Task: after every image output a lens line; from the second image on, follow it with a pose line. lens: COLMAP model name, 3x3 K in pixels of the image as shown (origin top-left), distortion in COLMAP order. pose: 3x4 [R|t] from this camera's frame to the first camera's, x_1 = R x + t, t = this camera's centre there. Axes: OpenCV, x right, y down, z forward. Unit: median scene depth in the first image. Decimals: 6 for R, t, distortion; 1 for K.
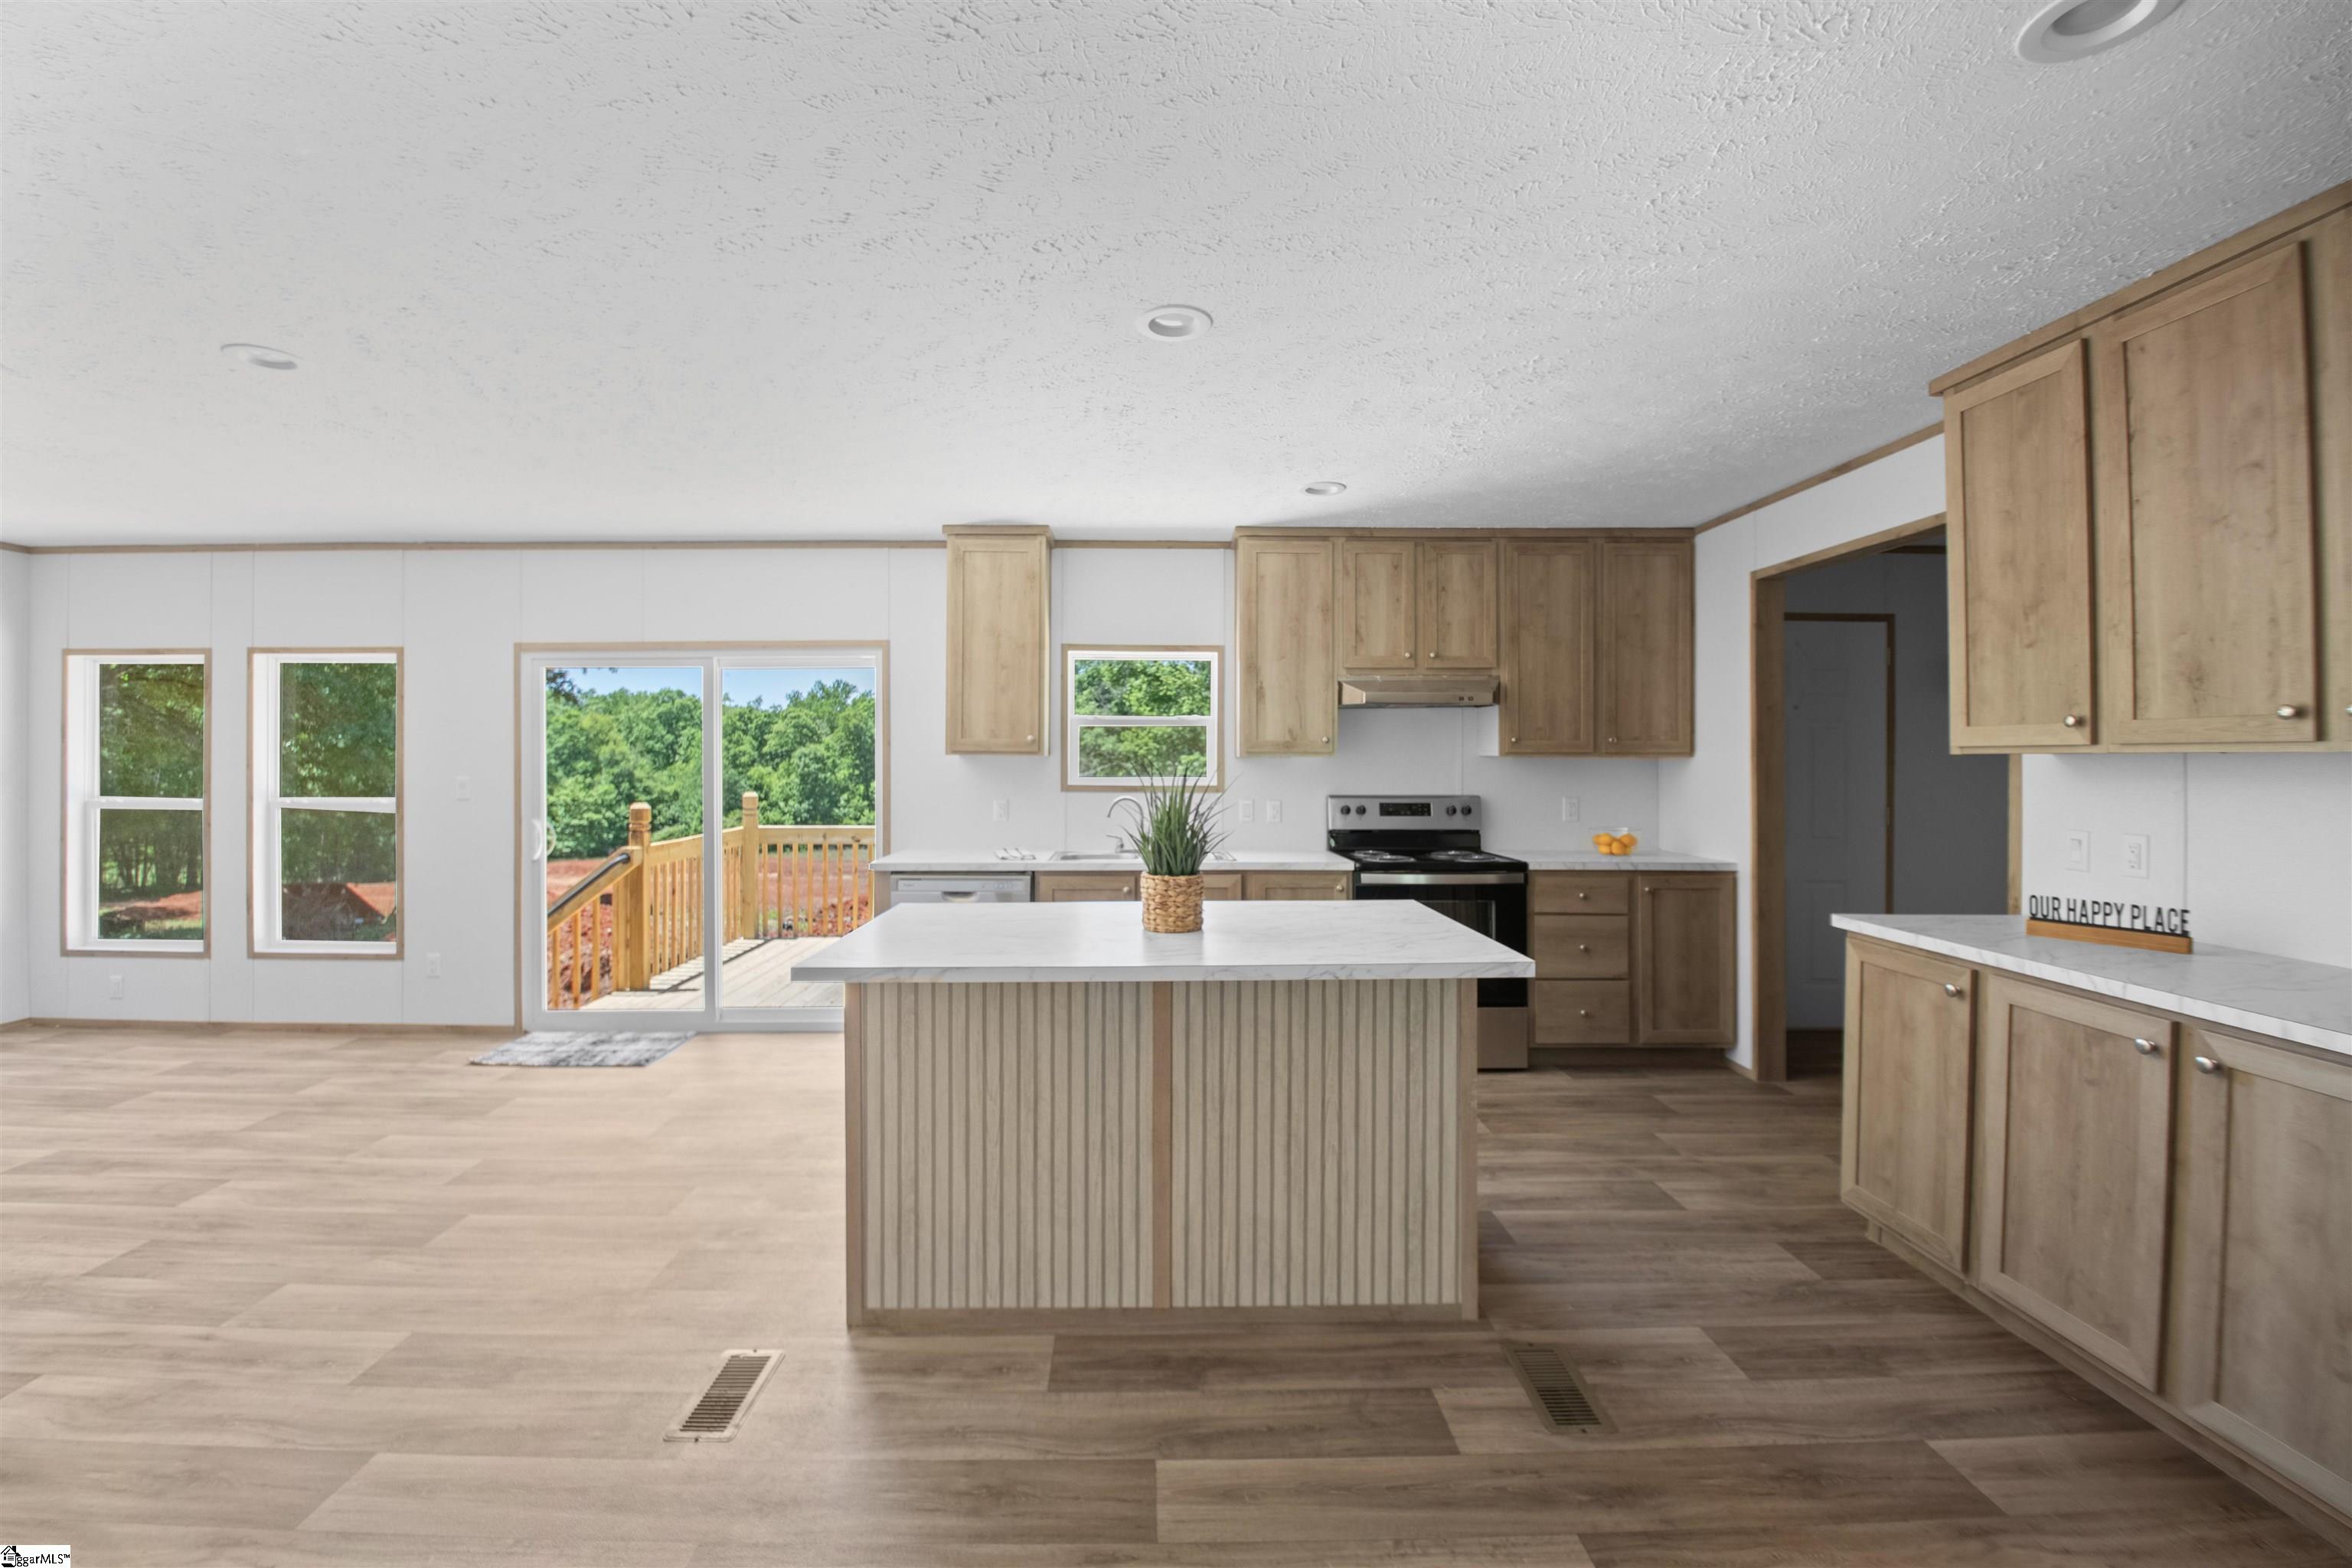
lens RADIAL K [[952.9, 0, 1155.0], [0, 952.9, 750.2], [0, 0, 1]] dist [-0.017803, -0.004344]
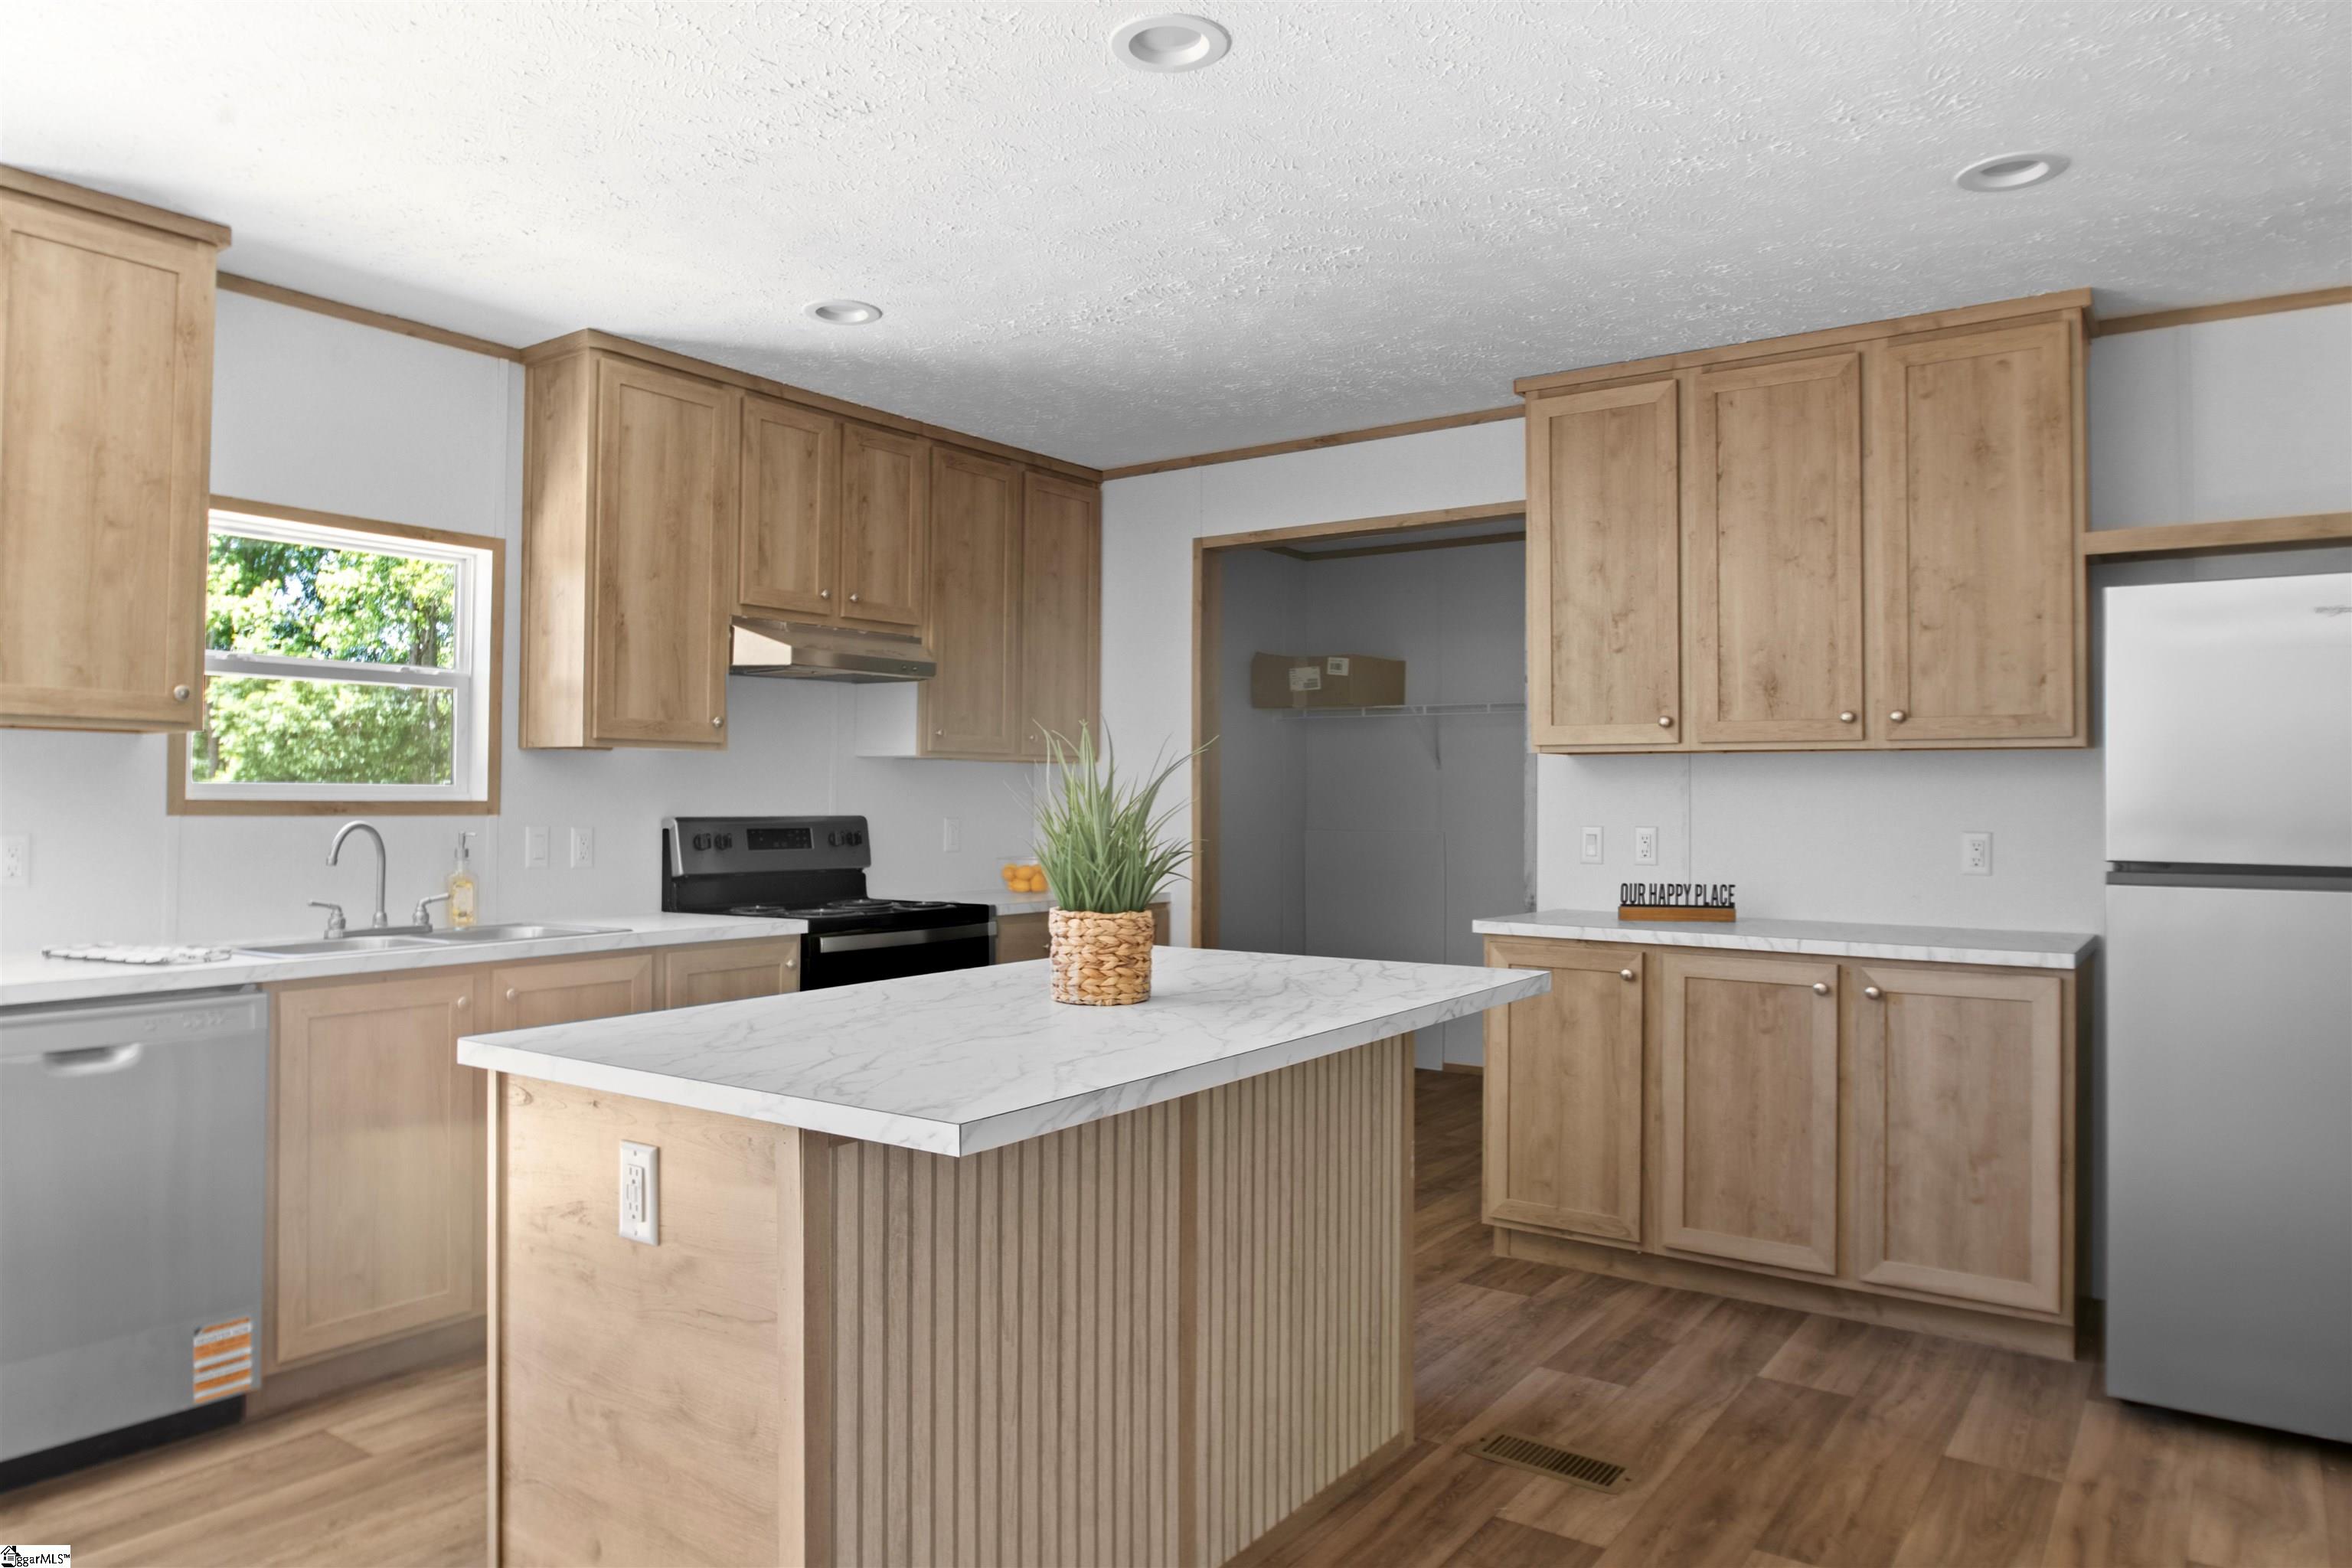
lens RADIAL K [[1534.9, 0, 1152.8], [0, 1534.9, 761.7], [0, 0, 1]] dist [-0.031460, 0.003954]
pose [[0.590727, 0.019418, 0.806638, -0.785293], [-0.010756, 0.999811, -0.016191, 0.048866], [-0.806800, 0.000888, 0.590825, 0.393075]]
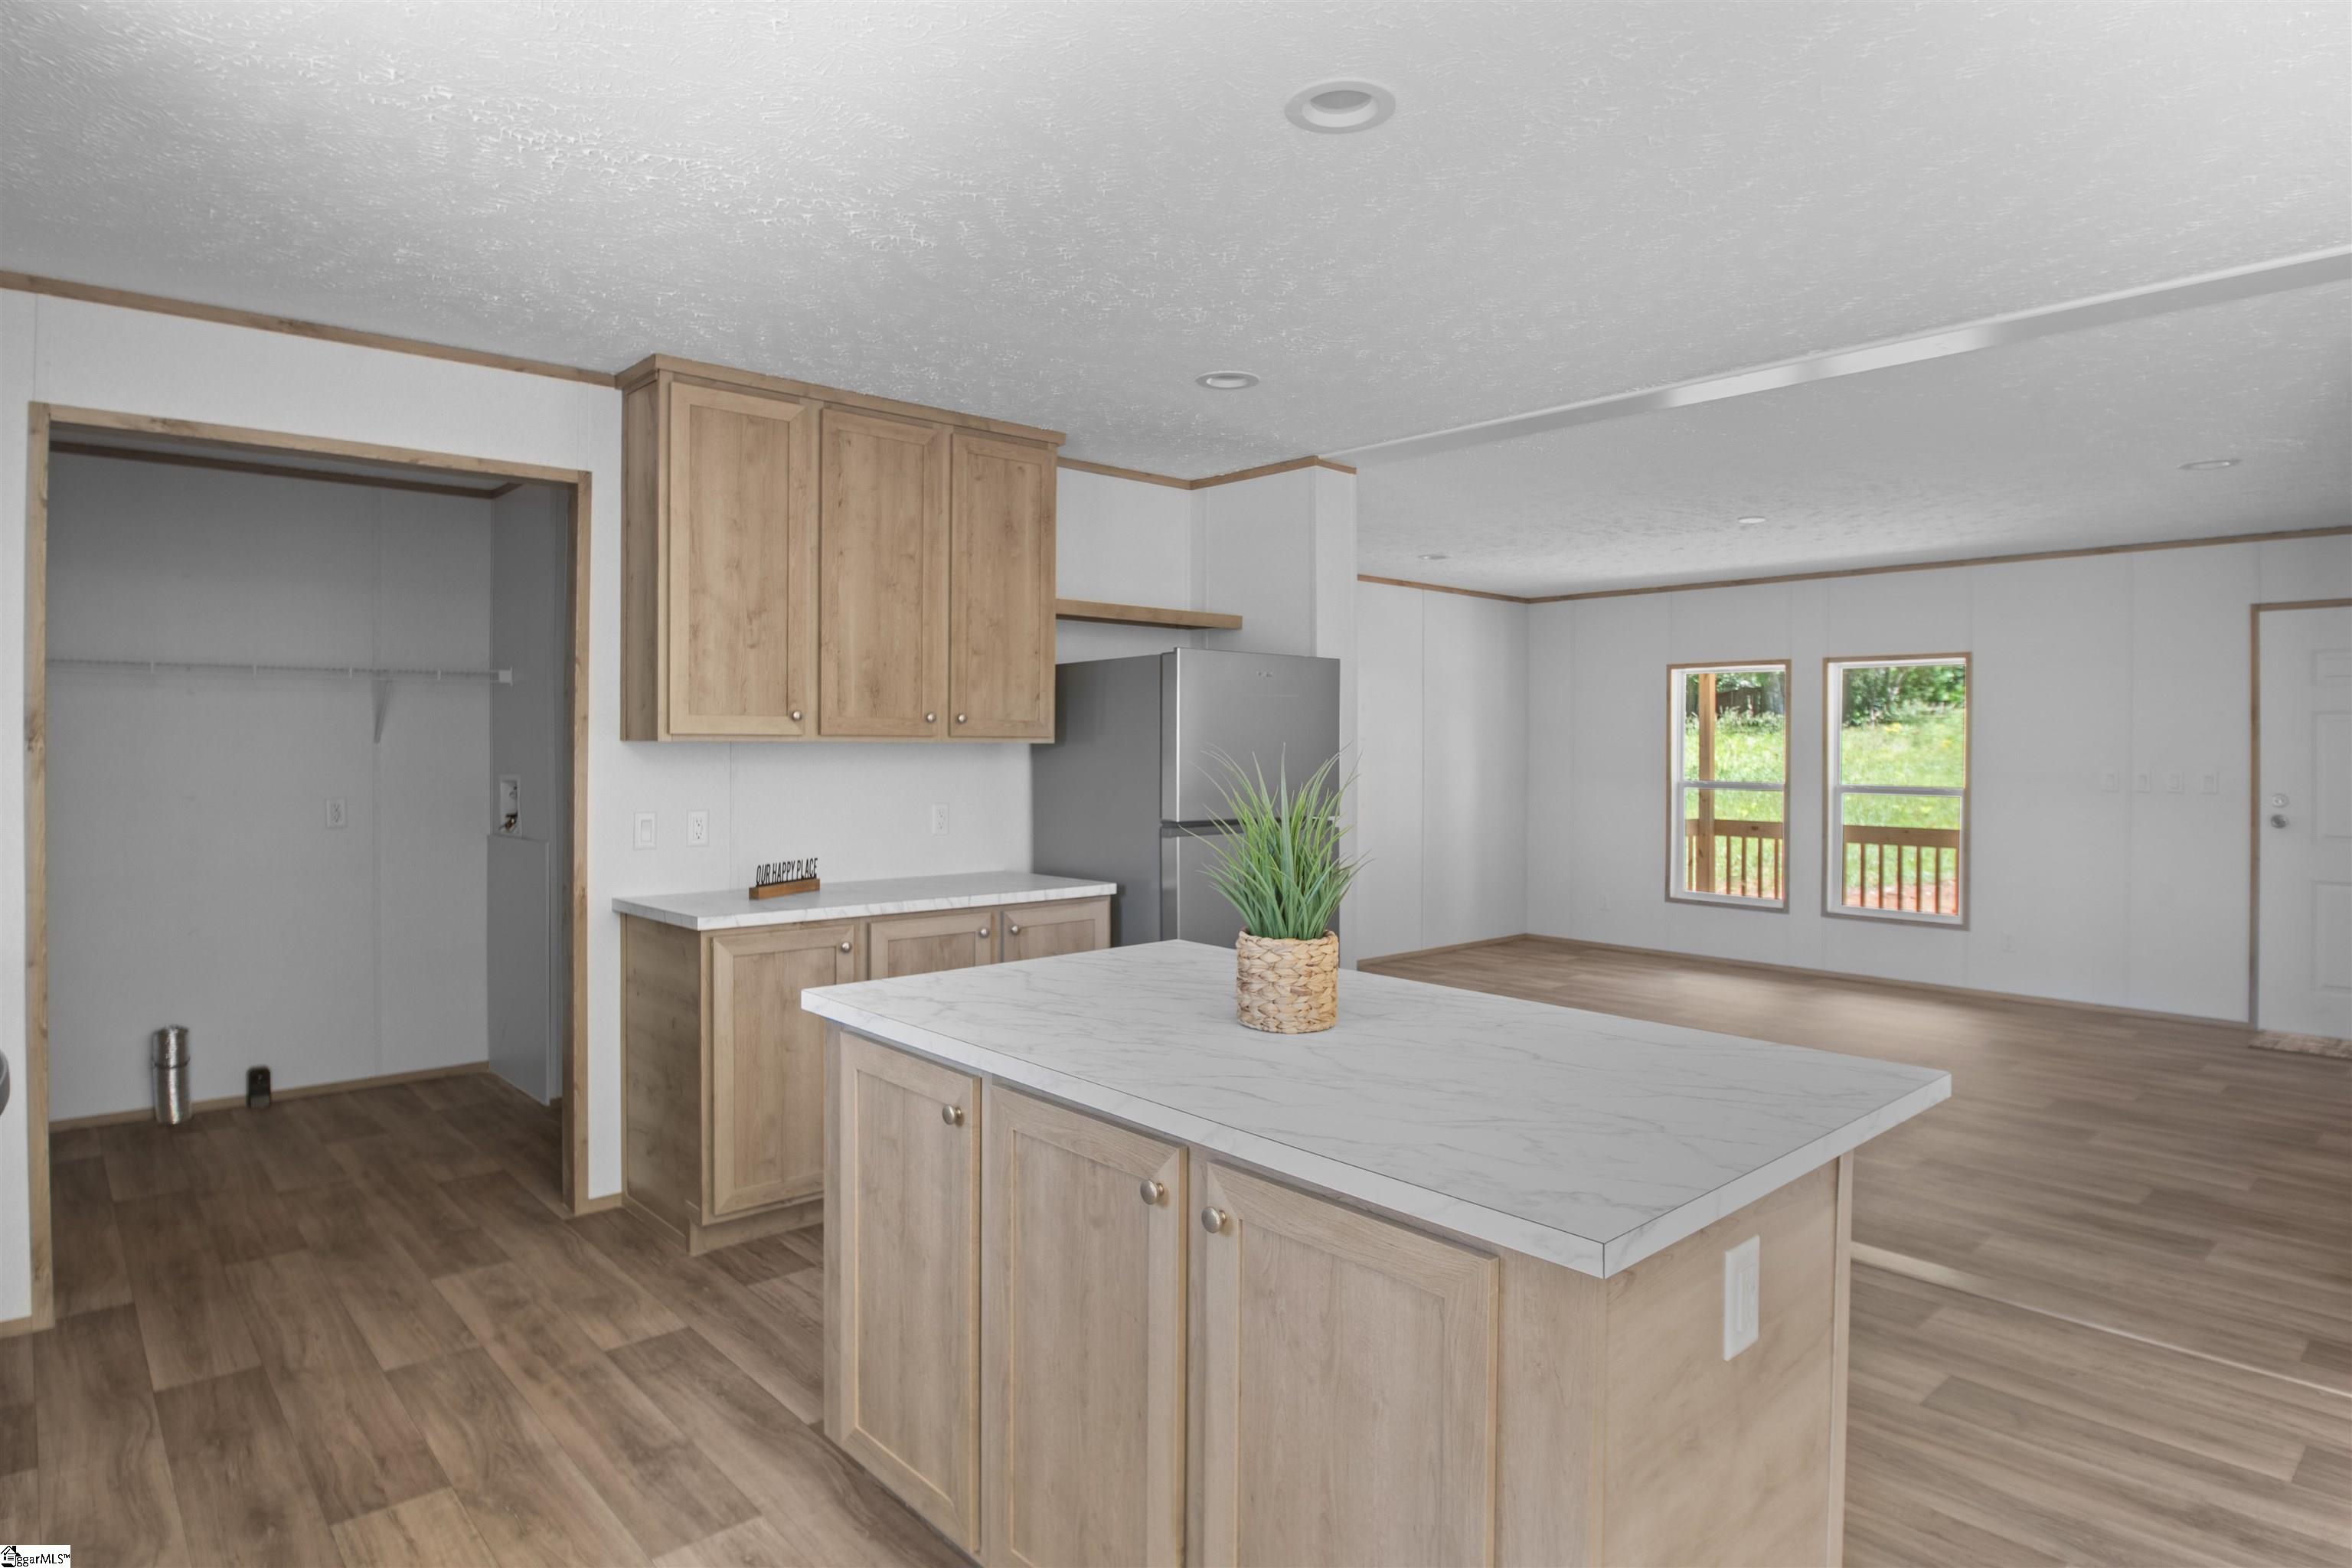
lens RADIAL K [[1331.8, 0, 1160.2], [0, 1331.8, 743.1], [0, 0, 1]] dist [-0.023245, 0.002712]
pose [[-0.653434, -0.000379, 0.756983, -0.602472], [-0.009283, 0.999929, -0.007512, 0.012751], [-0.756927, -0.011936, -0.653391, 1.666934]]
